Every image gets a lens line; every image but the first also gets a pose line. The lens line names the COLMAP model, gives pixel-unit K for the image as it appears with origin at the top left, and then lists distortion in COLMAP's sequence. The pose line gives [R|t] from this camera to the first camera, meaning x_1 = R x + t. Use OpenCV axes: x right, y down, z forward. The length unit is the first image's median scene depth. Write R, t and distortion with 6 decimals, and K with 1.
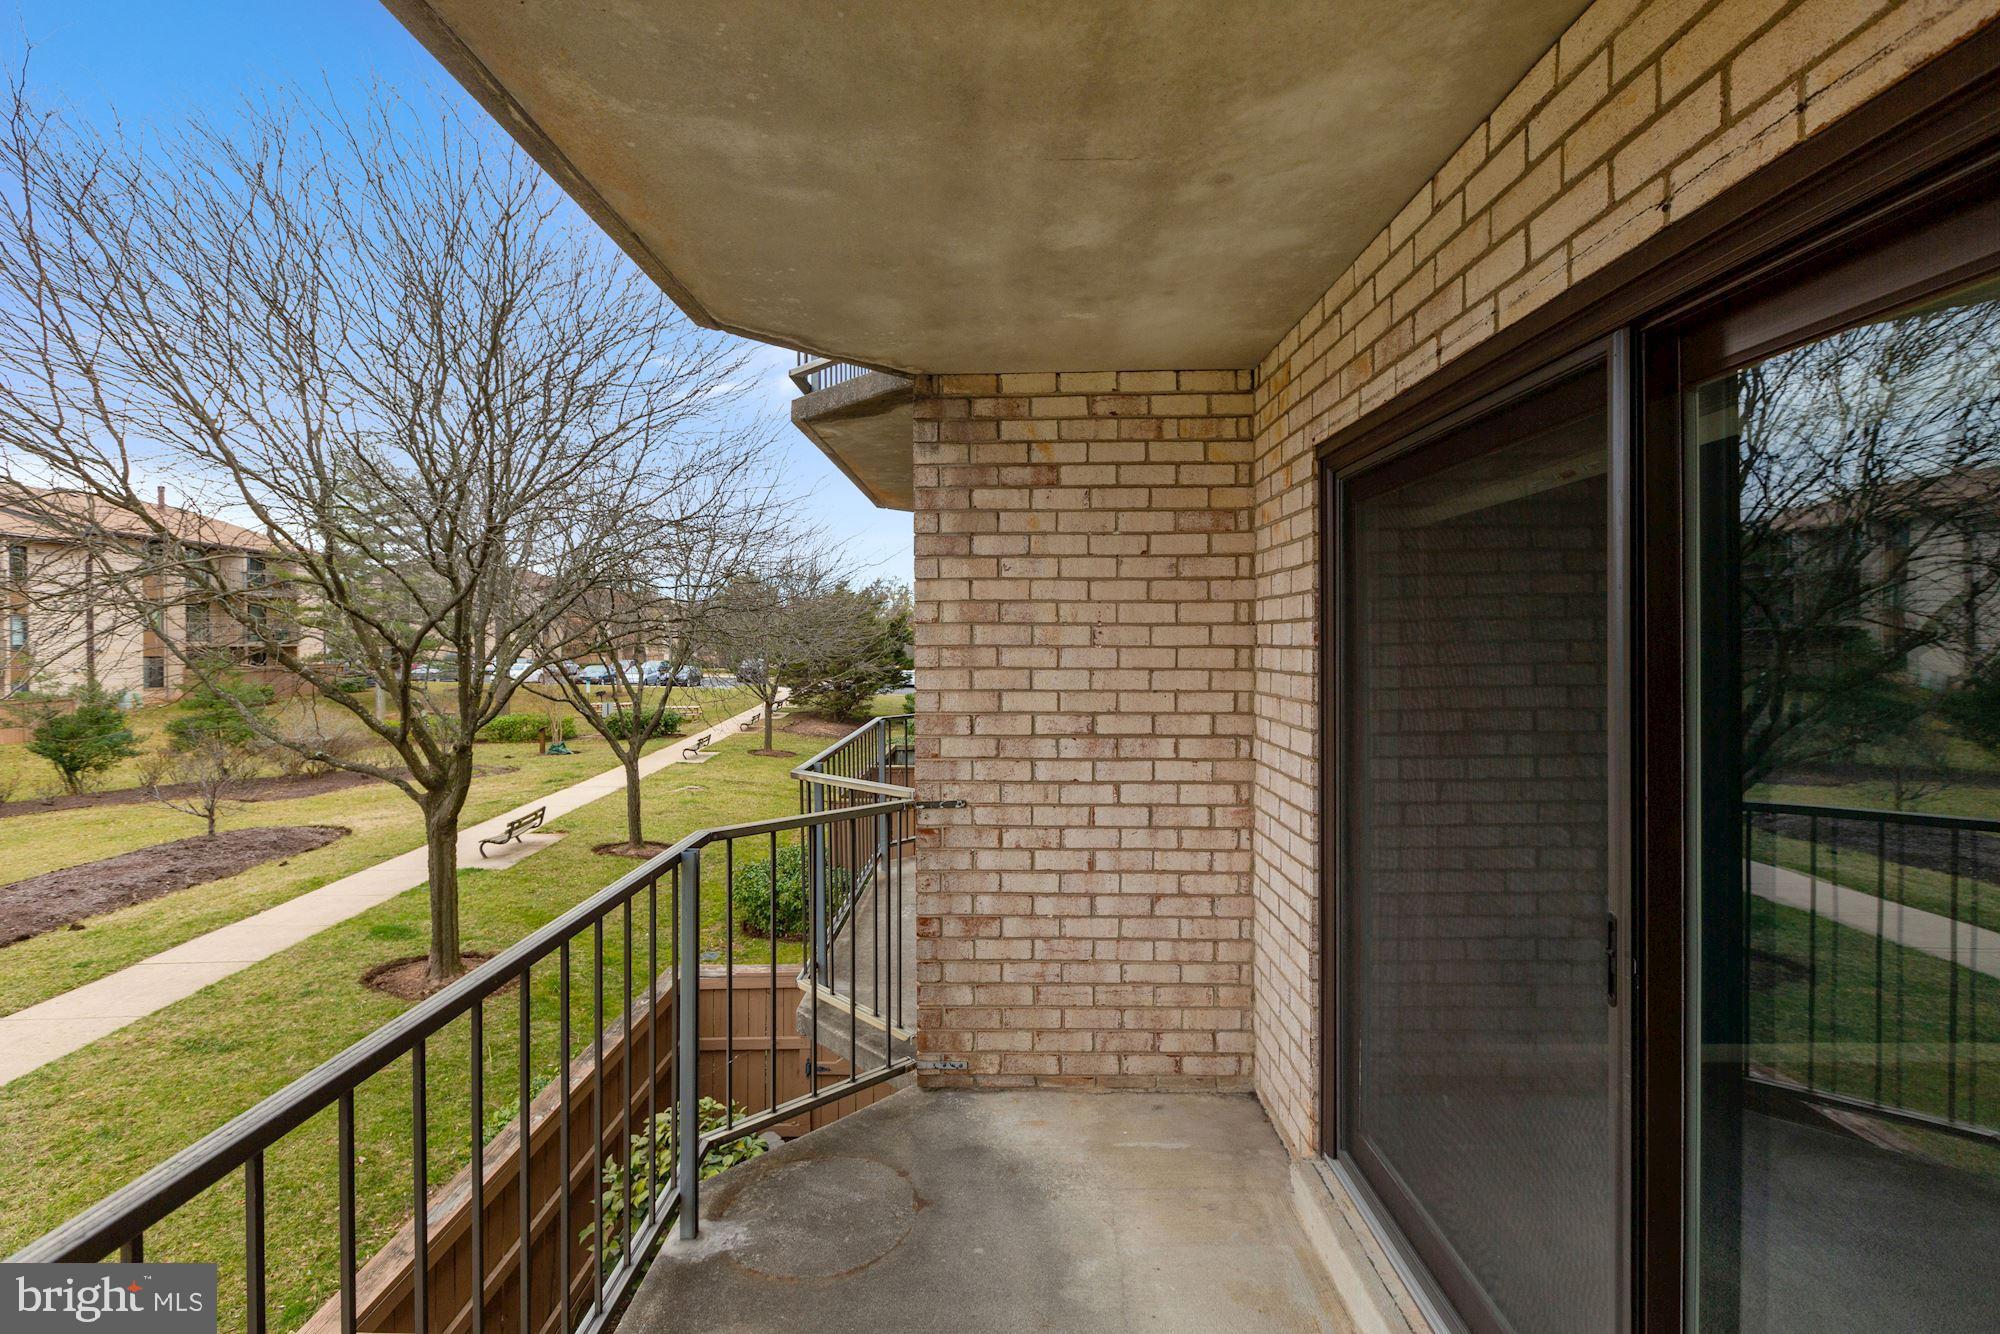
lens RADIAL K [[891.5, 0, 999.3], [0, 891.5, 640.9], [0, 0, 1]] dist [-0.002226, 0.000416]
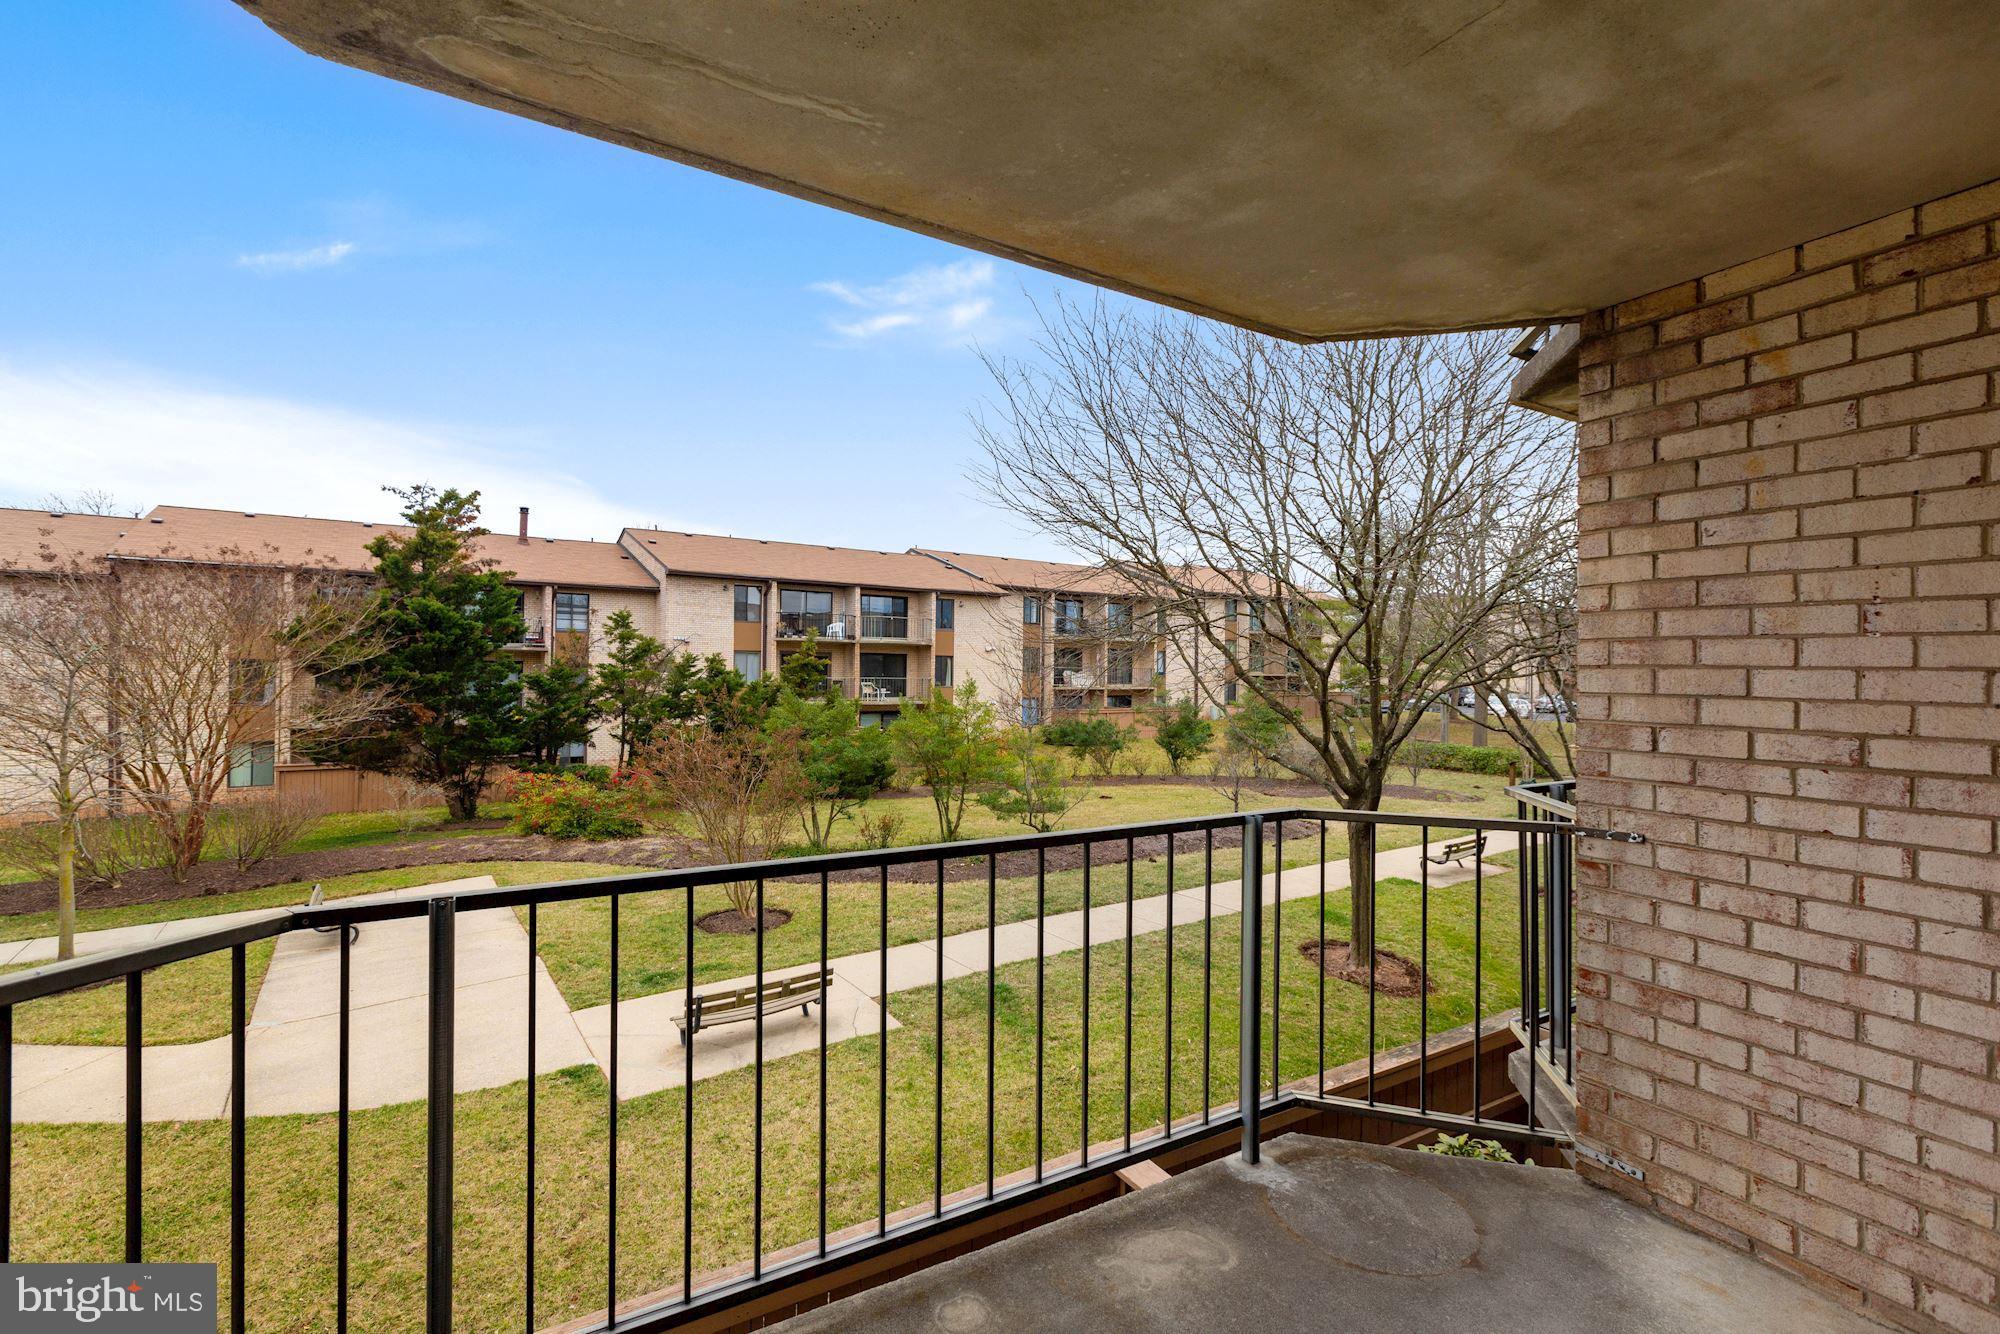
lens RADIAL K [[887.7, 0, 1005.5], [0, 887.7, 660.3], [0, 0, 1]] dist [0.001585, 0.000576]
pose [[0.519489, -0.000453, -0.854477, 0.338661], [-0.016038, 0.999819, -0.010281, 0.042193], [0.854327, 0.019045, 0.519387, 0.110649]]
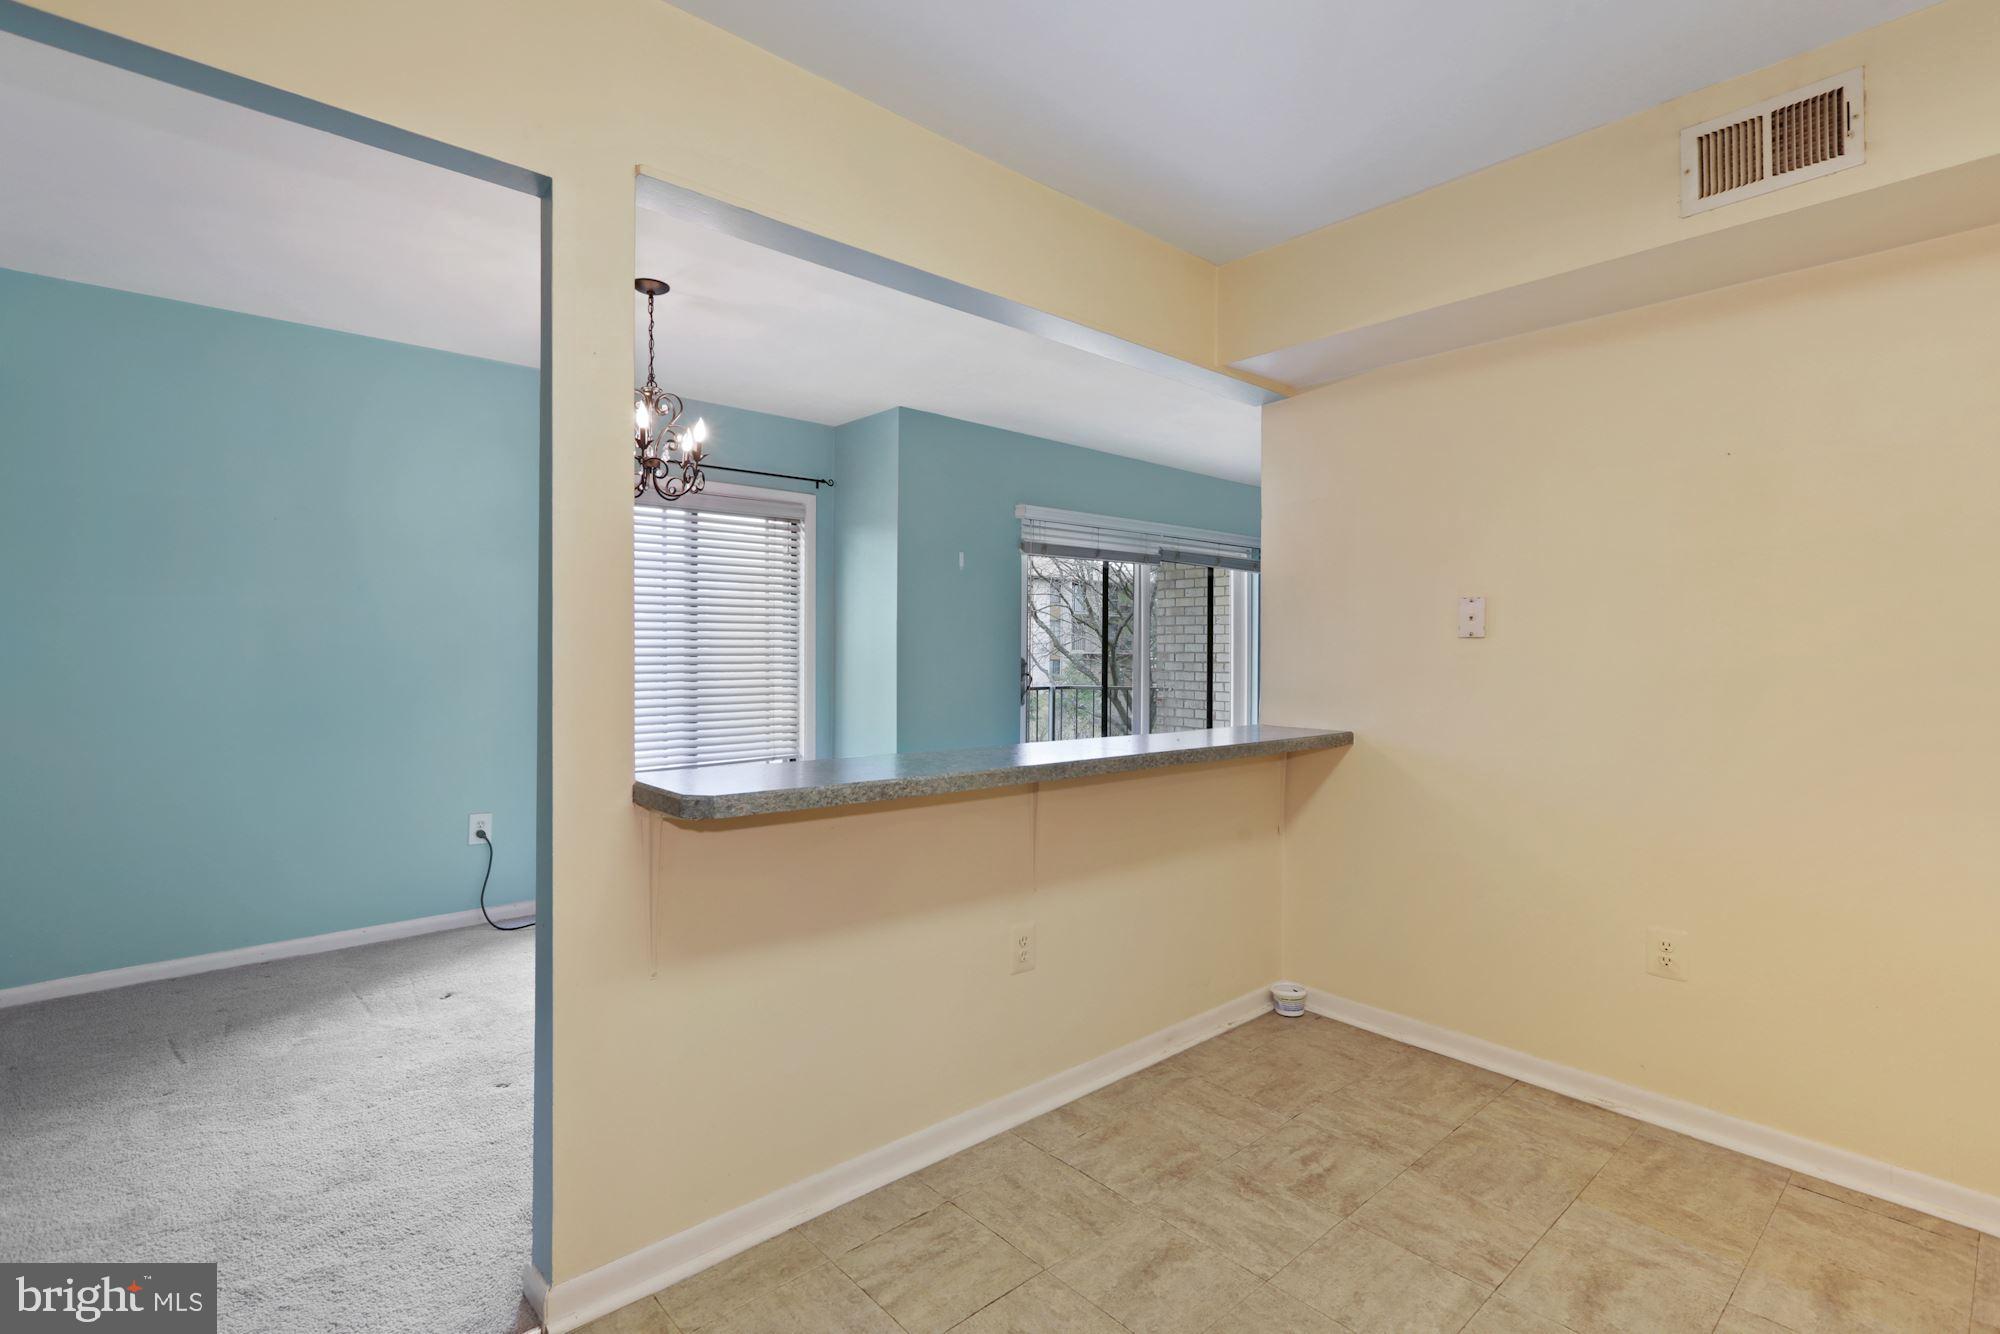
lens RADIAL K [[916.3, 0, 997.2], [0, 916.3, 653.7], [0, 0, 1]] dist [0.003056, 0.000971]
pose [[0.664984, 0.006567, -0.746829, 1.532053], [-0.009284, 0.999957, 0.000526, 0.087169], [0.746800, 0.006584, 0.665016, -1.046934]]
